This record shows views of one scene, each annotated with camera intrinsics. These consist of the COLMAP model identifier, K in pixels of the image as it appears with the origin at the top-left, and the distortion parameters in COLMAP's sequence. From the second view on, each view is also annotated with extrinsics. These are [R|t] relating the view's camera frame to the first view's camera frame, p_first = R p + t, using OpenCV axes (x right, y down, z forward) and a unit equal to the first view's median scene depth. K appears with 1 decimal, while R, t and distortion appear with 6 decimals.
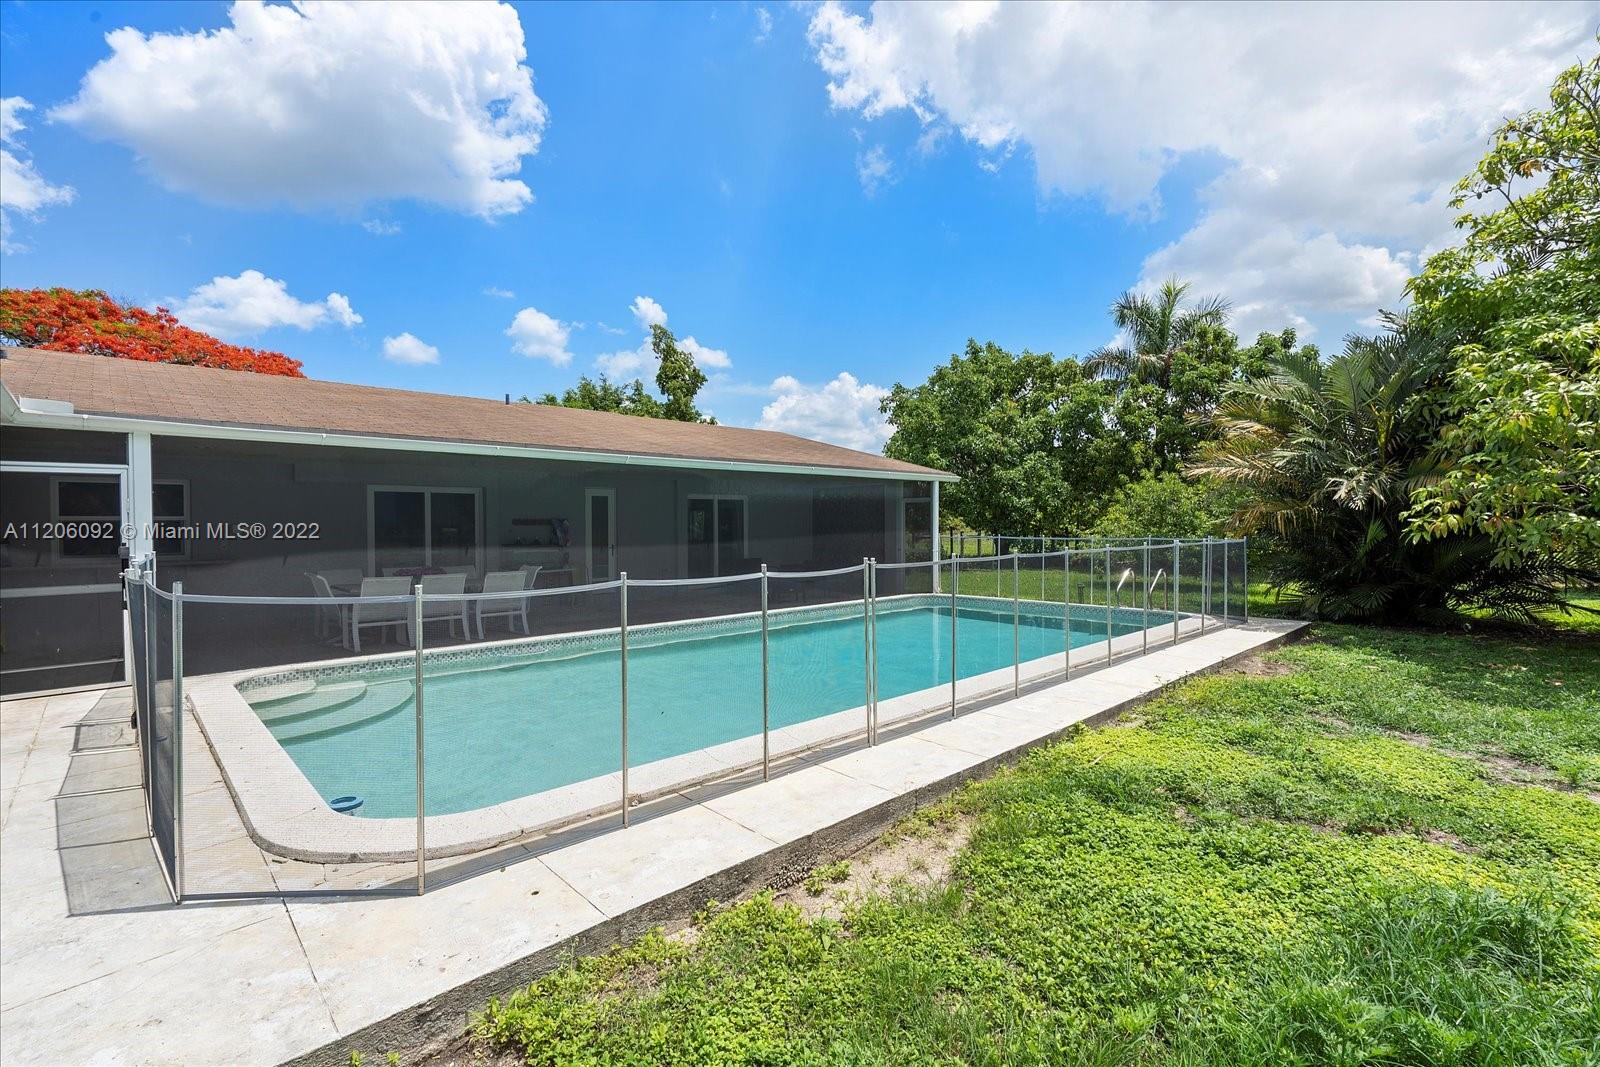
lens RADIAL K [[725.4, 0, 810.4], [0, 725.4, 533.3], [0, 0, 1]] dist [-0.004247, -0.000335]
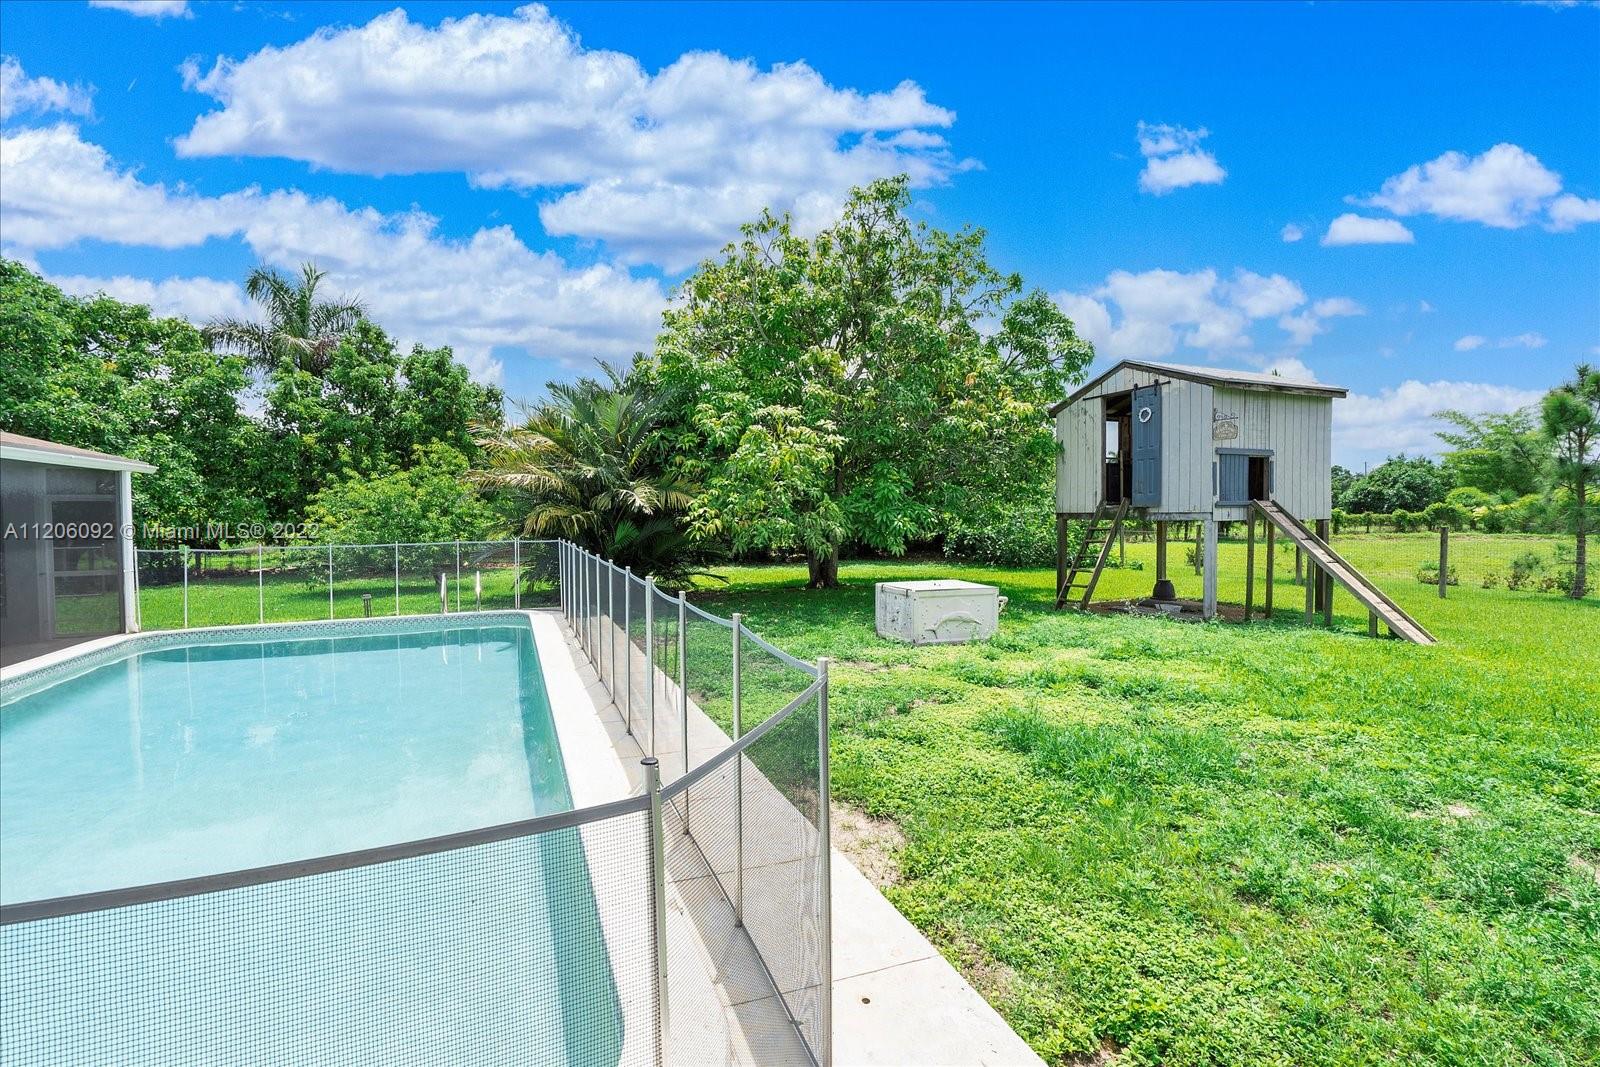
lens RADIAL K [[731.6, 0, 799.7], [0, 731.6, 530.1], [0, 0, 1]] dist [0.001250, 0.000220]
pose [[0.360412, -0.023134, 0.932506, -0.218524], [0.025457, 0.999564, 0.014959, -0.010101], [-0.932446, 0.018348, 0.360843, 0.143779]]
